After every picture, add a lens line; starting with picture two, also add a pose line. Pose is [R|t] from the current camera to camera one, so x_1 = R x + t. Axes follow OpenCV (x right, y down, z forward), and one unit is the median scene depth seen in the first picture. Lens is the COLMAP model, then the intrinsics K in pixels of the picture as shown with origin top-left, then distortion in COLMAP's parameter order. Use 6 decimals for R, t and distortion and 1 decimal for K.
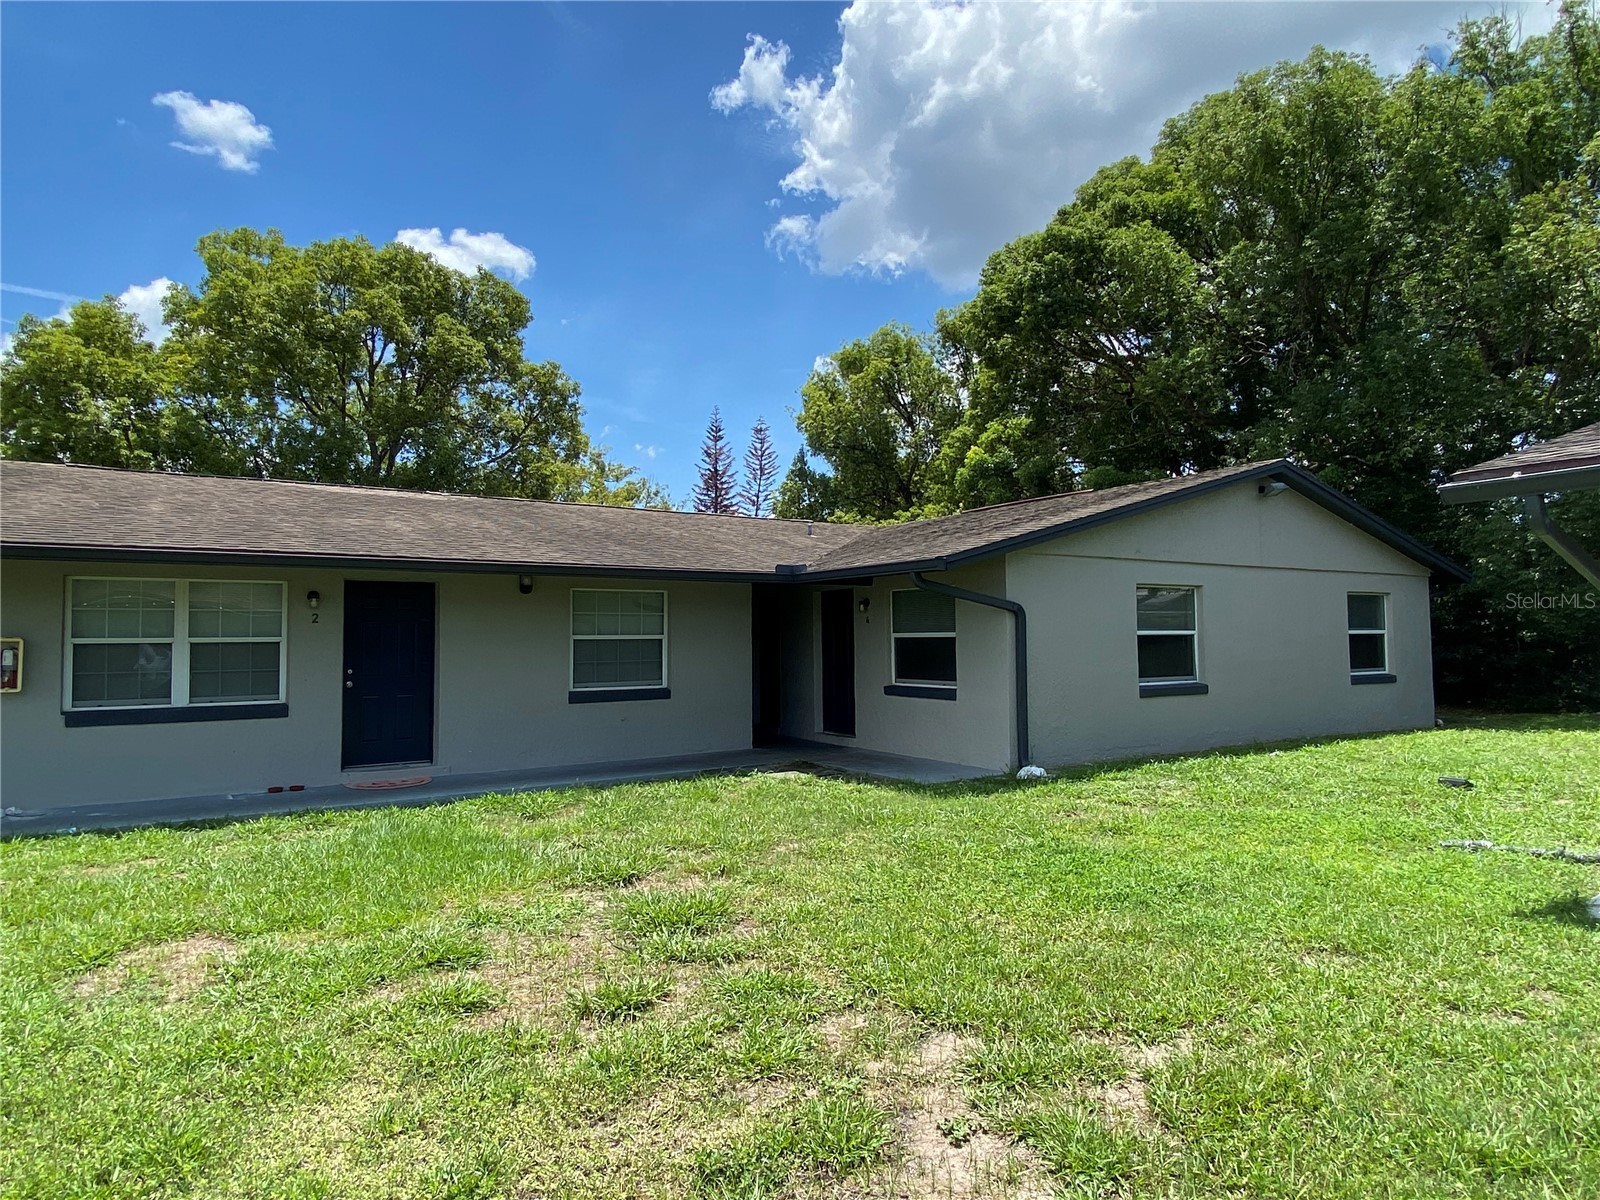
lens RADIAL K [[962.0, 0, 800.0], [0, 962.0, 600.0], [0, 0, 1]] dist [0.071707, 0.000153]
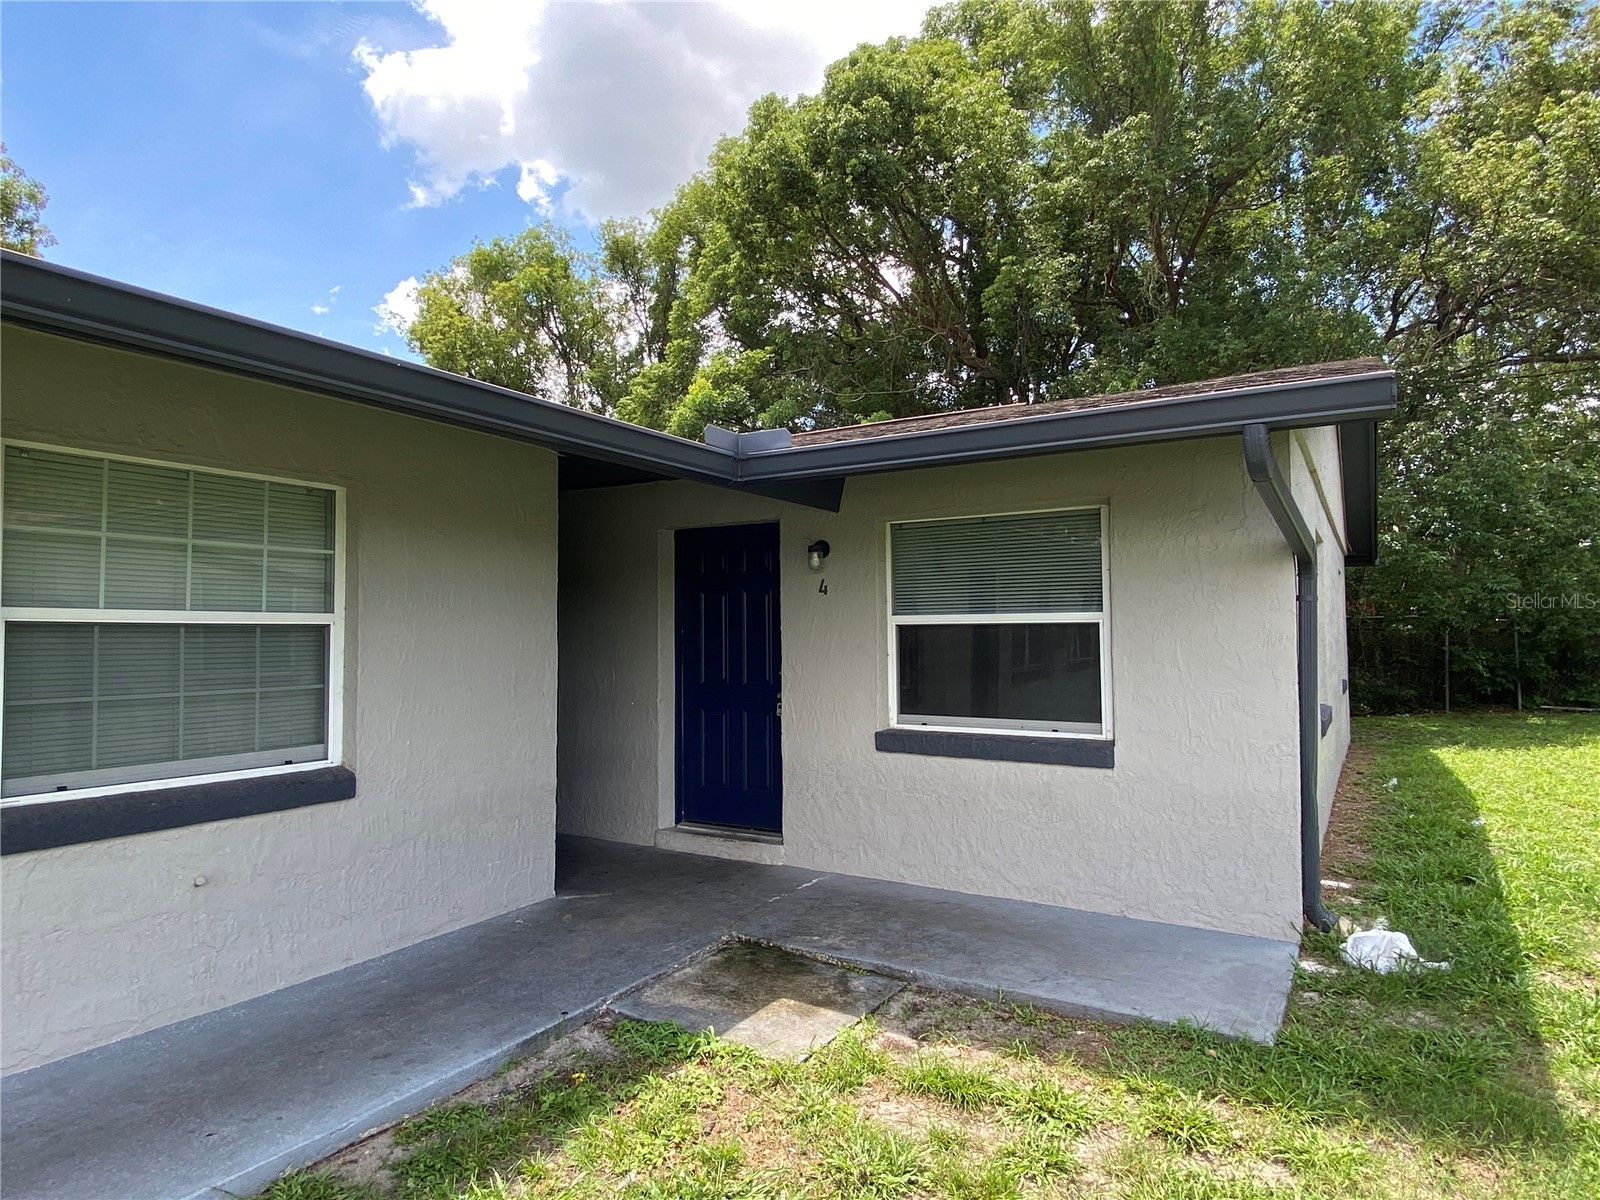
lens RADIAL K [[939.5, 0, 800.0], [0, 939.5, 600.0], [0, 0, 1]] dist [0.004049, 0.001176]
pose [[0.897063, 0.015208, 0.441641, -0.136692], [-0.017830, 0.999839, 0.001787, 0.026490], [-0.441543, -0.009477, 0.897190, 0.602716]]
